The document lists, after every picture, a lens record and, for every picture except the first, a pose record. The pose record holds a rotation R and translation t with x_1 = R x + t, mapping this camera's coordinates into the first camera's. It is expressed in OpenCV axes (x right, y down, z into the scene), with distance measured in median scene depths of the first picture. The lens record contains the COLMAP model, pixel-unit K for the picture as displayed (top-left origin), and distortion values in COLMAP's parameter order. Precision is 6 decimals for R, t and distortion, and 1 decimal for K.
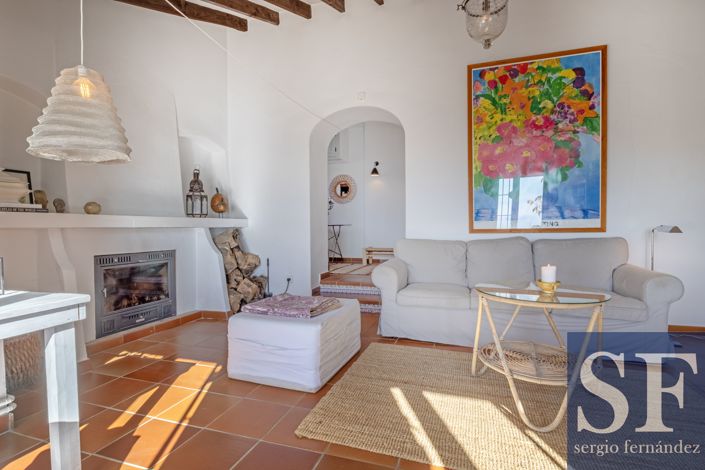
lens RADIAL K [[356.0, 0, 349.3], [0, 356.0, 234.6], [0, 0, 1]] dist [-0.001211, 0.000058]
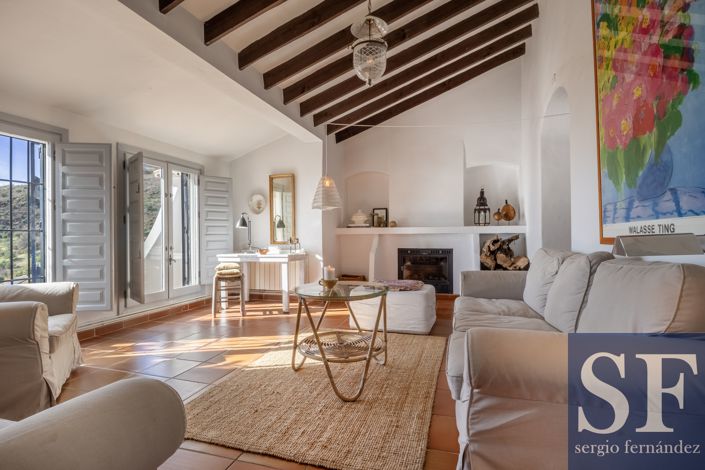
lens RADIAL K [[356.0, 0, 351.1], [0, 356.0, 233.7], [0, 0, 1]] dist [-0.001211, 0.000058]
pose [[0.024072, 0.002407, -0.999707, 0.870874], [-0.015106, 0.999884, 0.002044, -0.015283], [0.999596, 0.015052, 0.024105, 0.500526]]
